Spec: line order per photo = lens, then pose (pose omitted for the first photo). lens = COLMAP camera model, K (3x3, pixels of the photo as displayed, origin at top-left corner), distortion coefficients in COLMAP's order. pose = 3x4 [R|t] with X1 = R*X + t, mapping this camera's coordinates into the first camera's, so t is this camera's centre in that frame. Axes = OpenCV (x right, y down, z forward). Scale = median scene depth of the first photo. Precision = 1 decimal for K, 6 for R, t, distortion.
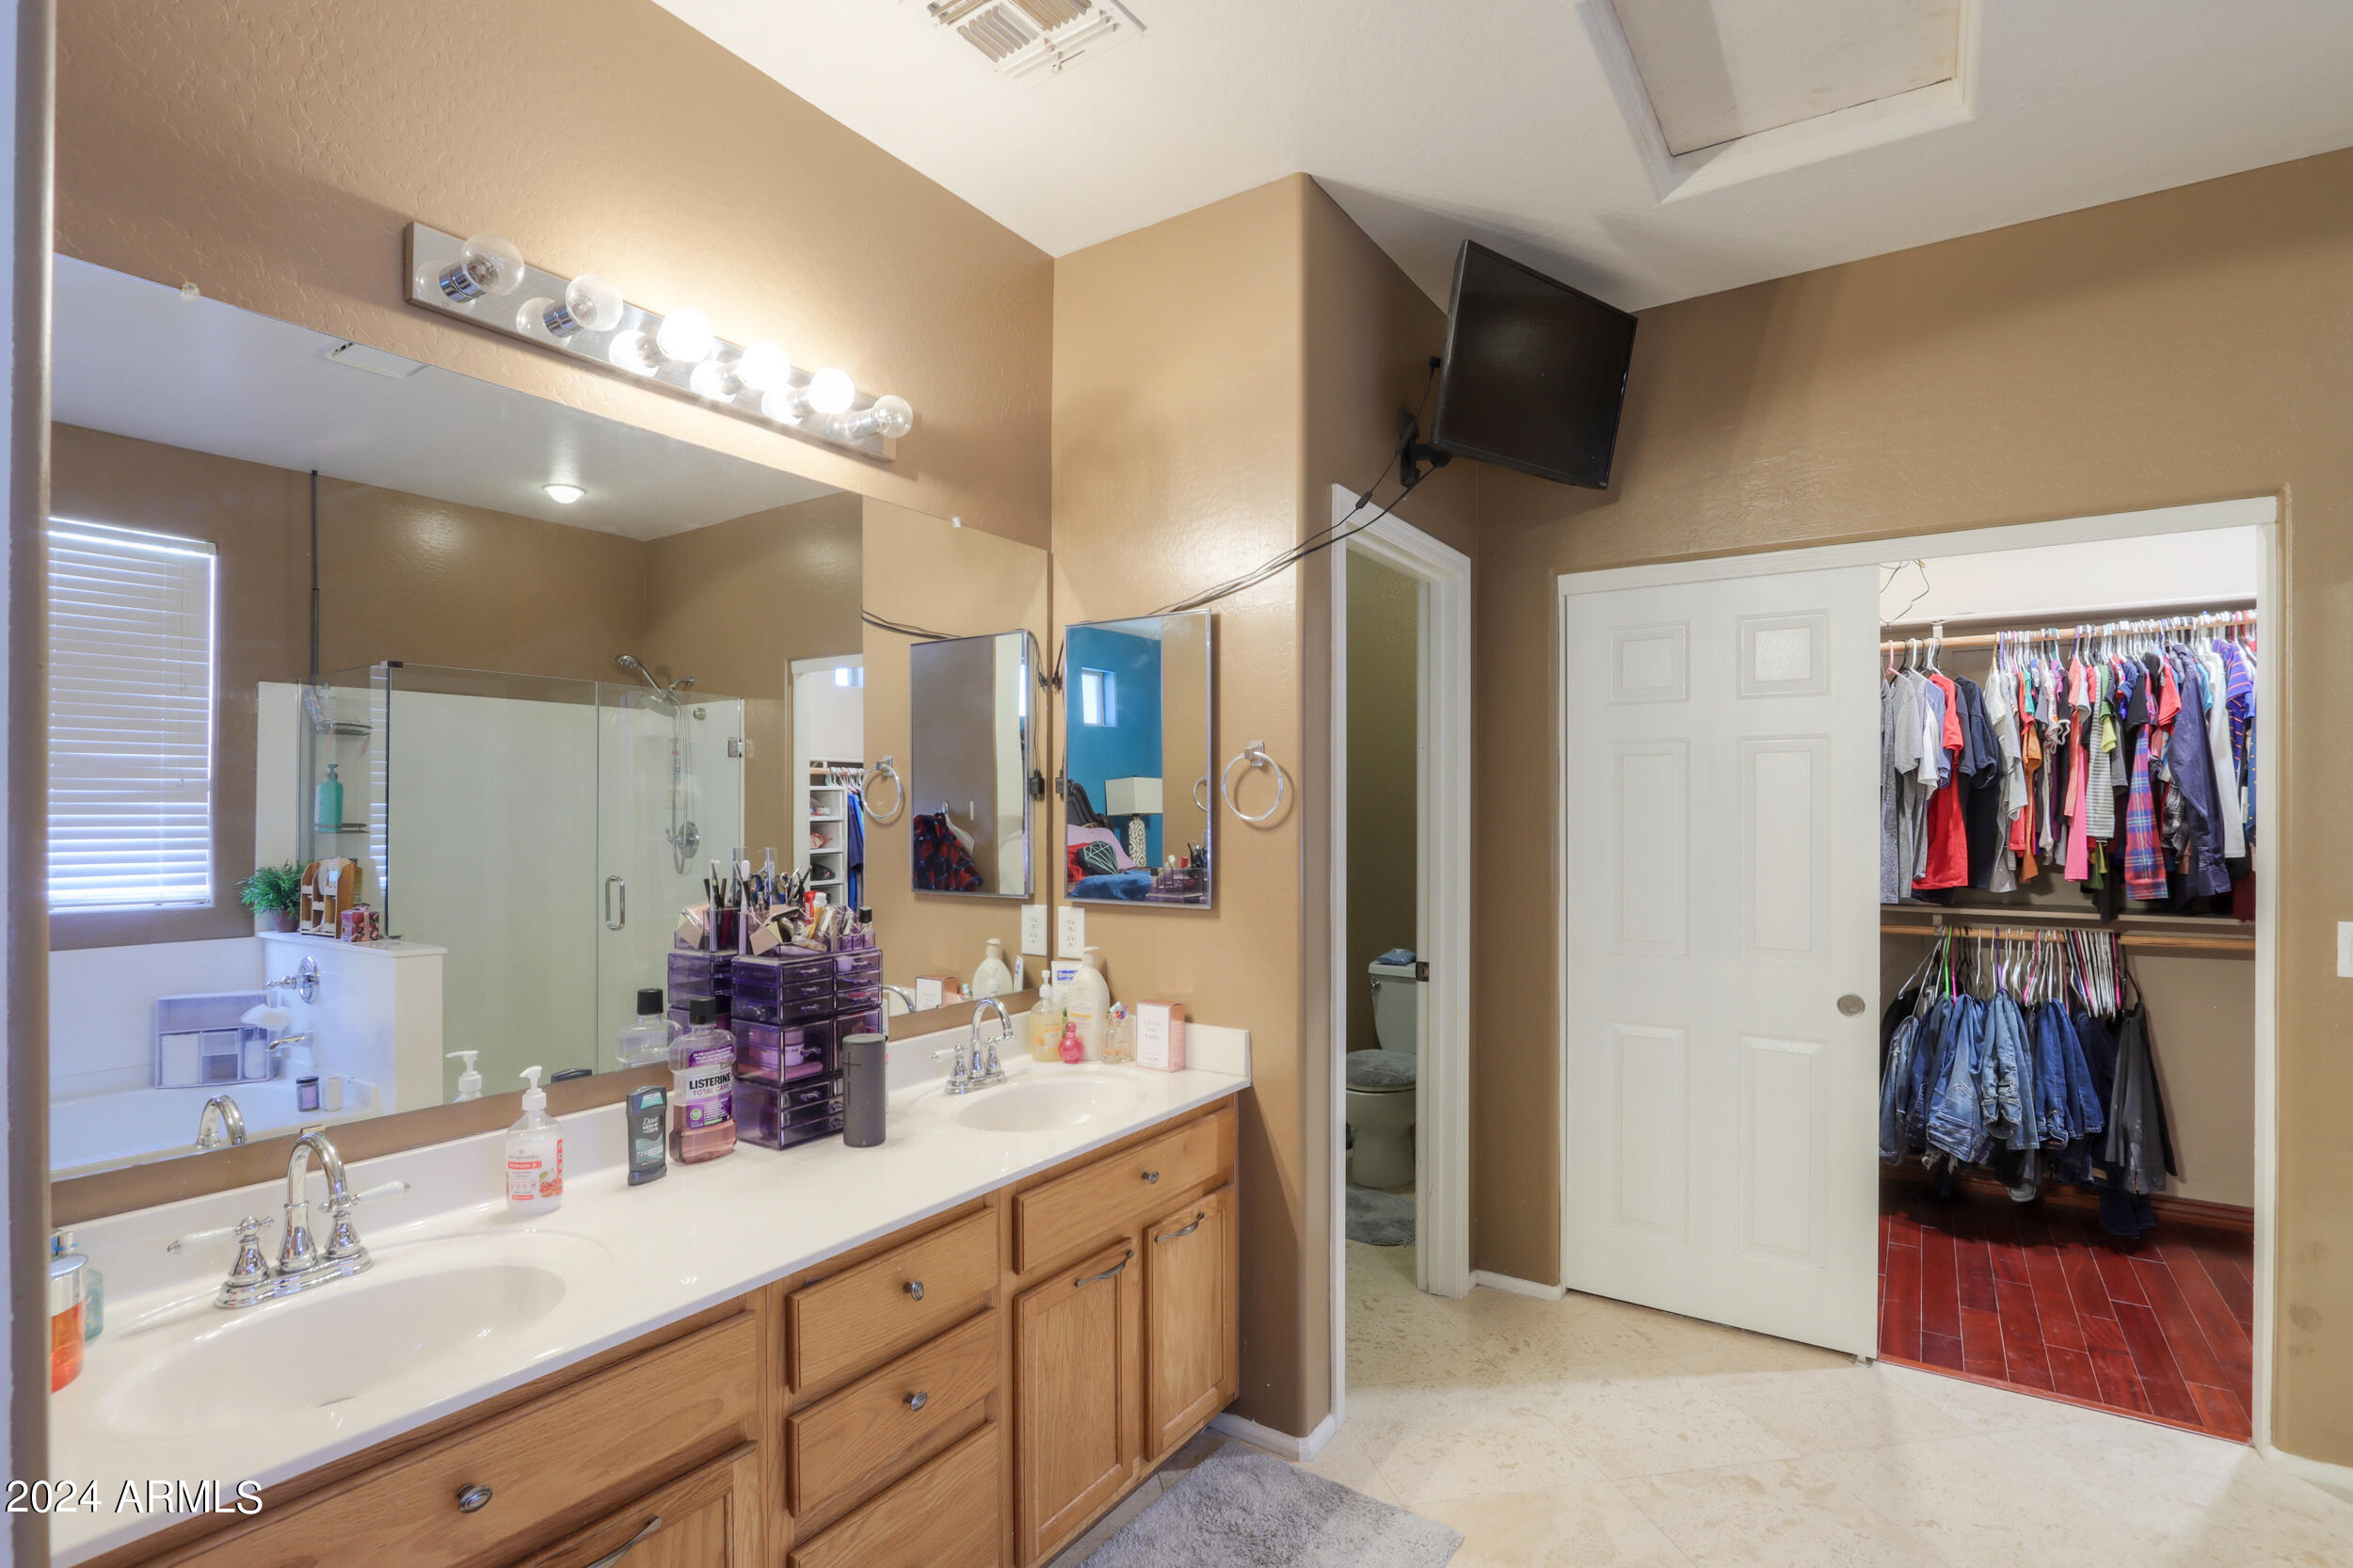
lens RADIAL K [[1114.0, 0, 1157.6], [0, 1114.0, 805.0], [0, 0, 1]] dist [0.000042, -0.001191]
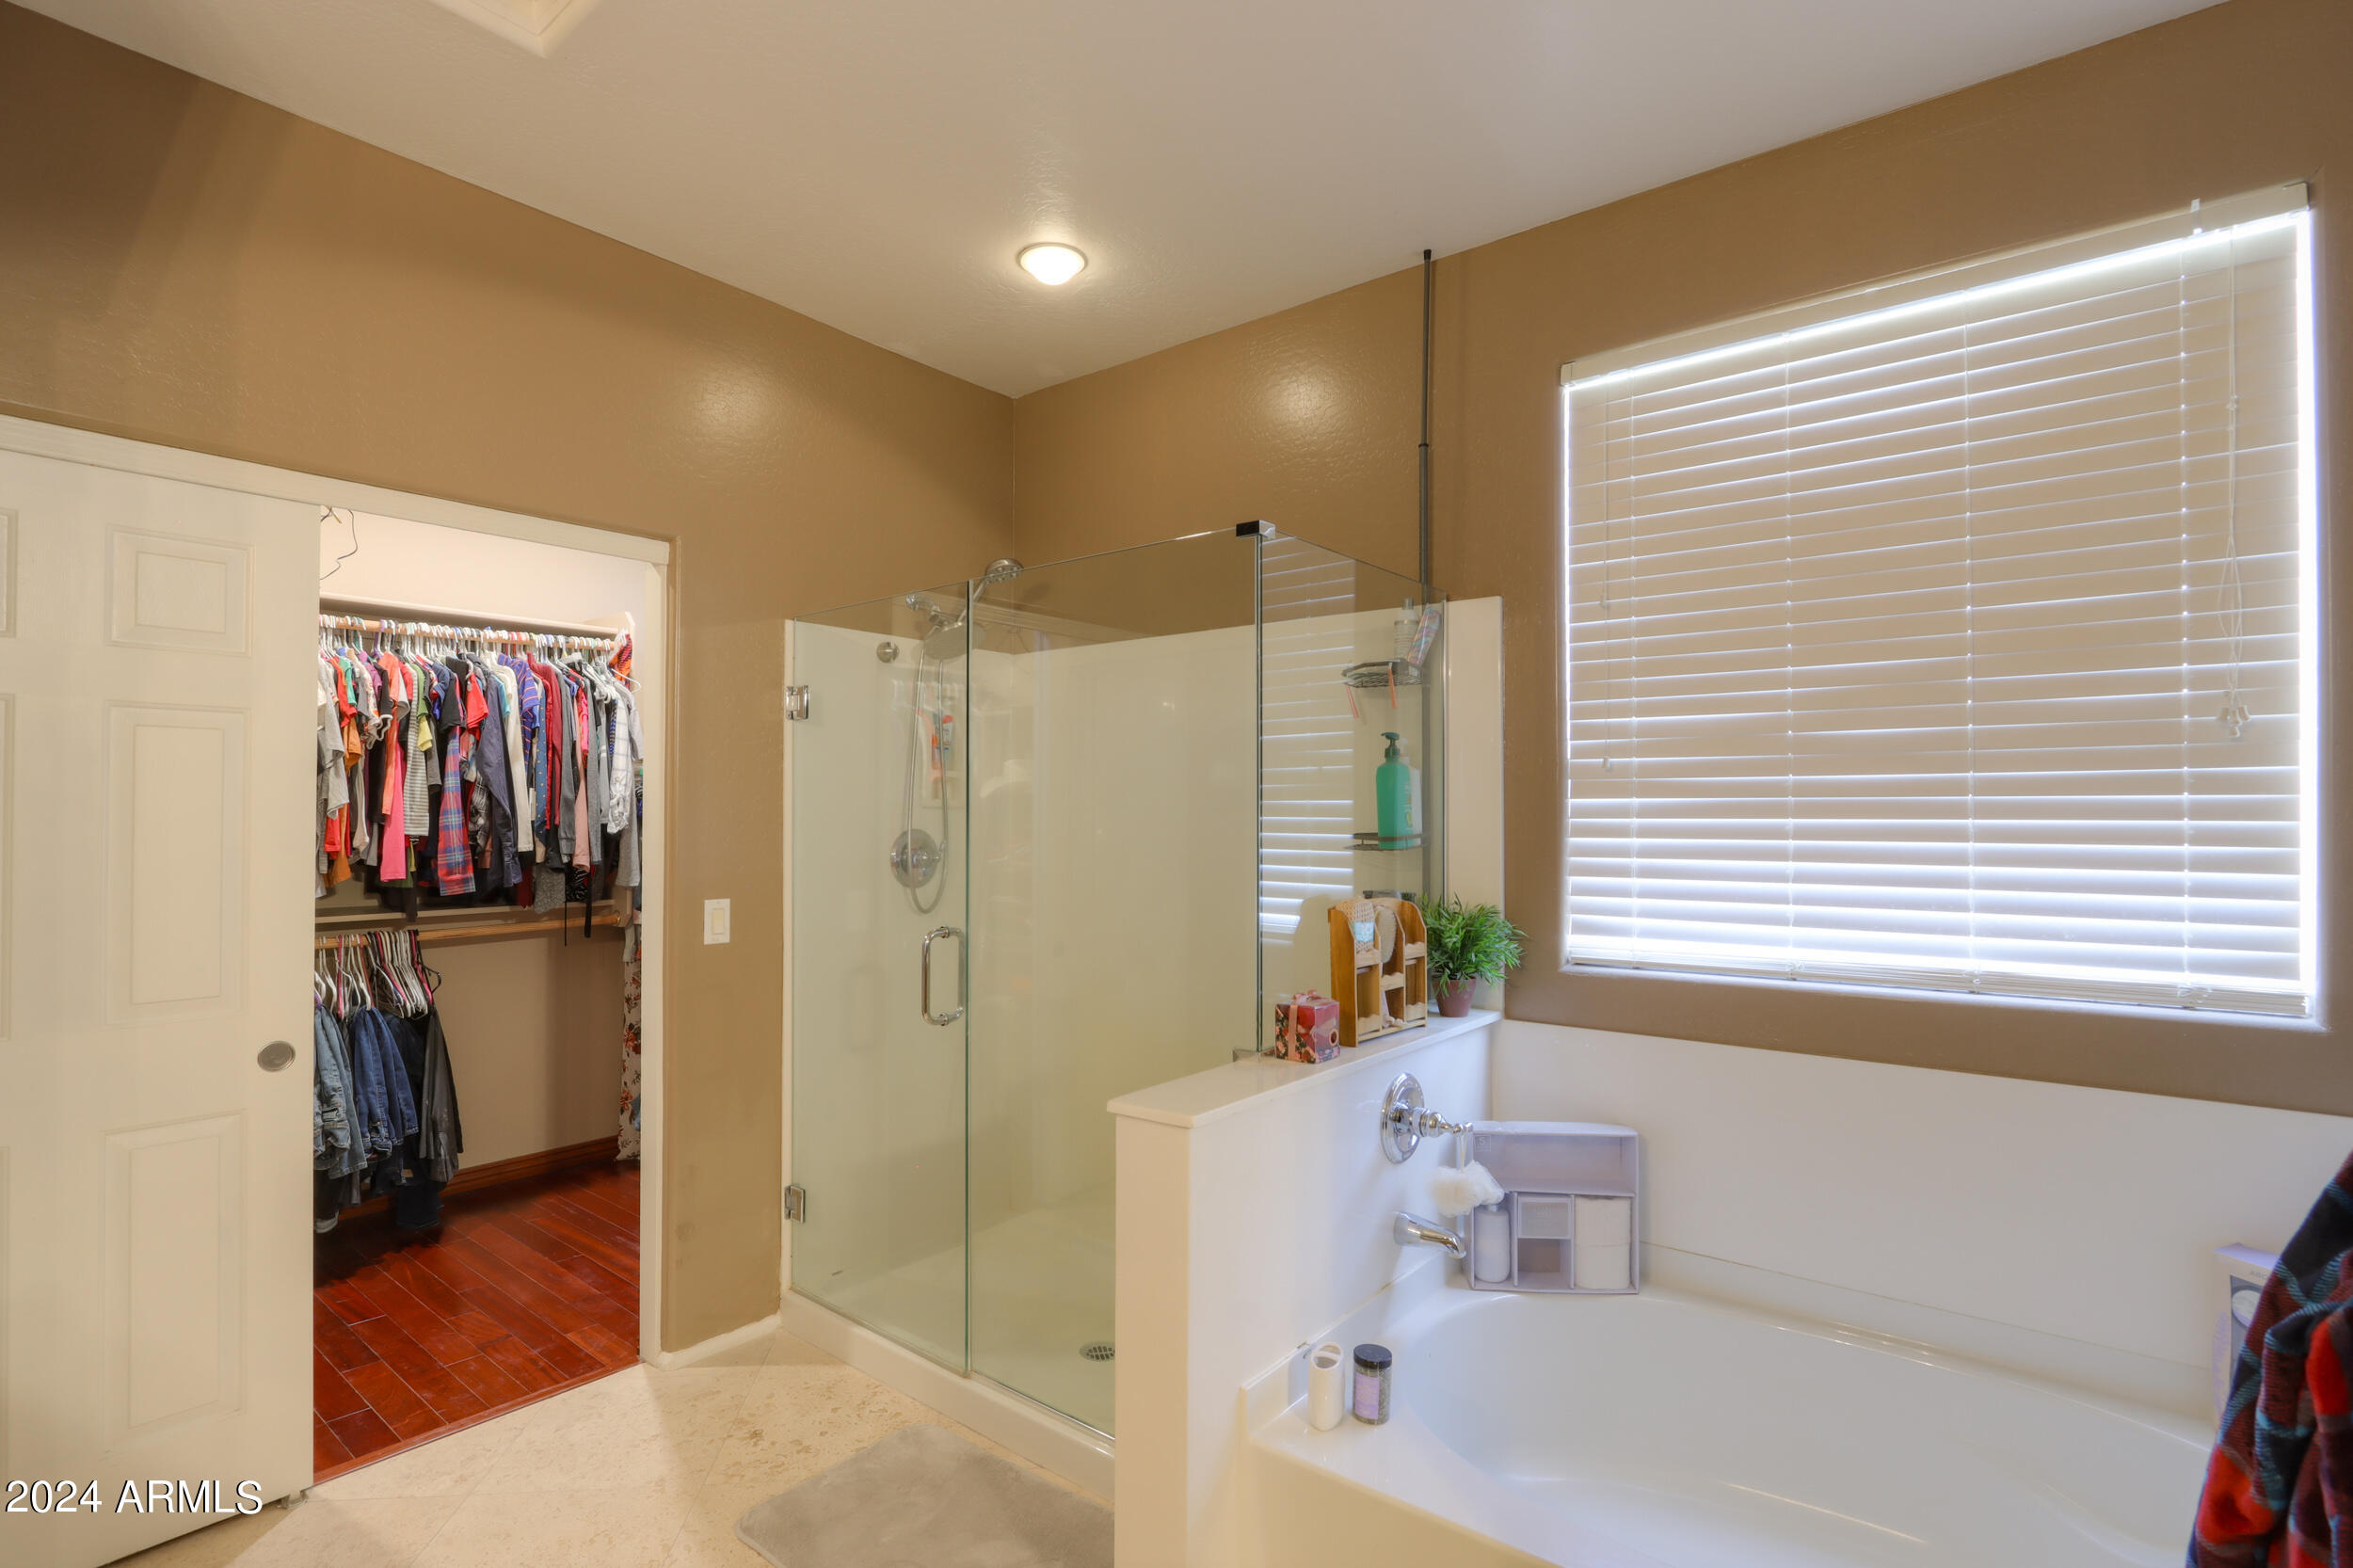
lens RADIAL K [[1114.0, 0, 1157.6], [0, 1114.0, 805.0], [0, 0, 1]] dist [0.000042, -0.001191]
pose [[0.115691, 0.005768, 0.993269, -0.069108], [-0.009437, 0.999944, -0.004708, -0.000115], [-0.993240, -0.008829, 0.115739, 0.226834]]
